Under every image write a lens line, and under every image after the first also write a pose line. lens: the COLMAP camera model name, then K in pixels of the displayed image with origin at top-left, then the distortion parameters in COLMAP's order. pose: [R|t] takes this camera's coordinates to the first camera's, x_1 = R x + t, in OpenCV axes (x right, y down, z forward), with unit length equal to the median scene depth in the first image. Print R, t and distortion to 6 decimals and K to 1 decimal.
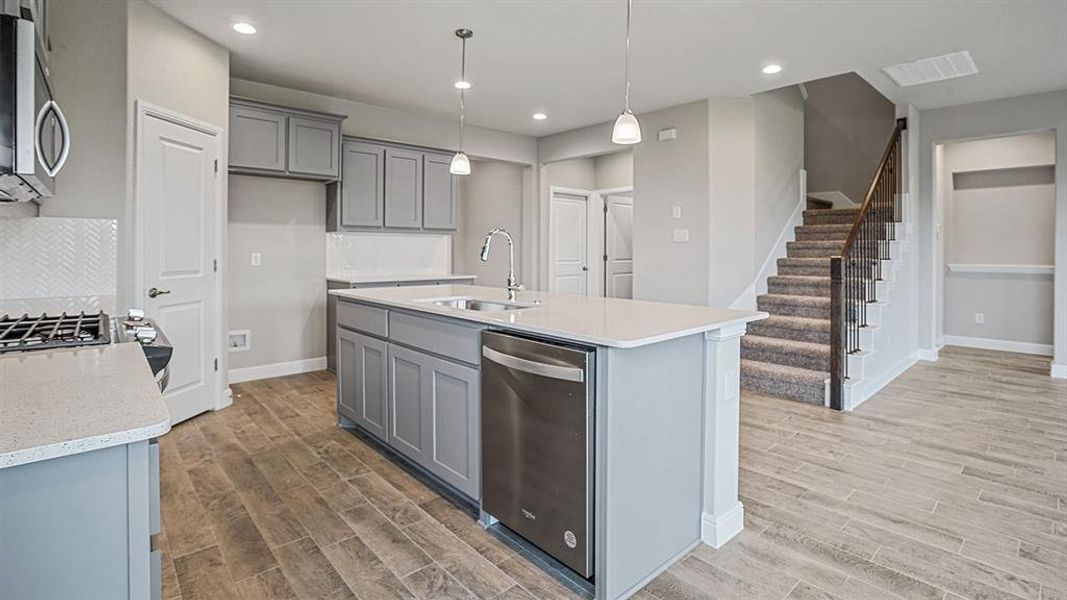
lens RADIAL K [[505.7, 0, 538.4], [0, 505.7, 254.3], [0, 0, 1]] dist [-0.002128, 0.000422]
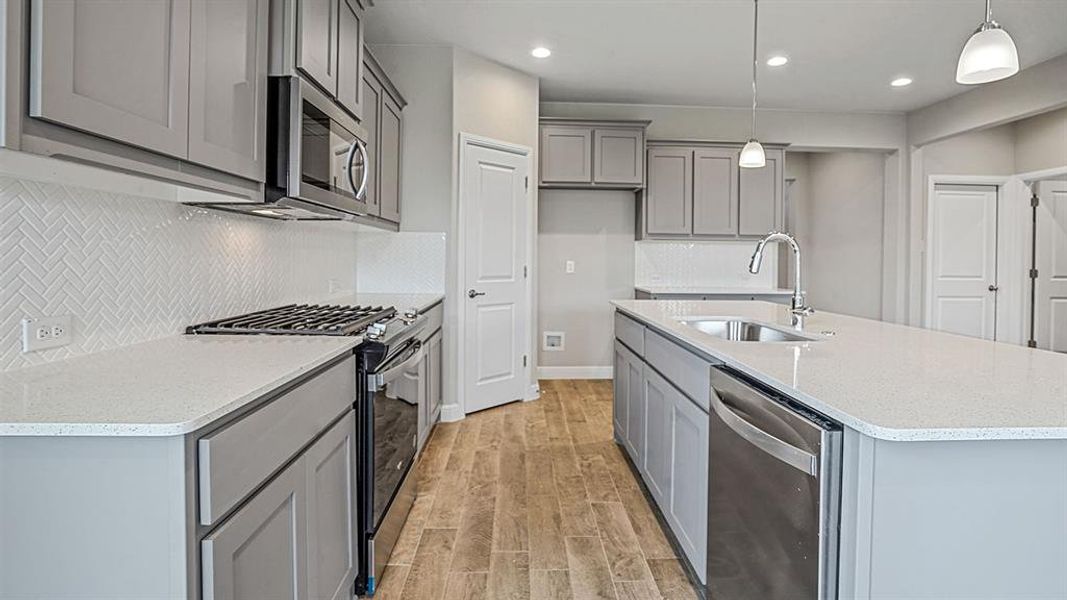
lens RADIAL K [[508.2, 0, 542.0], [0, 508.2, 263.9], [0, 0, 1]] dist [-0.052310, 0.023779]
pose [[0.769607, 0.012434, -0.638397, 0.106675], [-0.013358, 0.999905, 0.003372, 0.000224], [0.638378, 0.005933, 0.769700, 0.165289]]
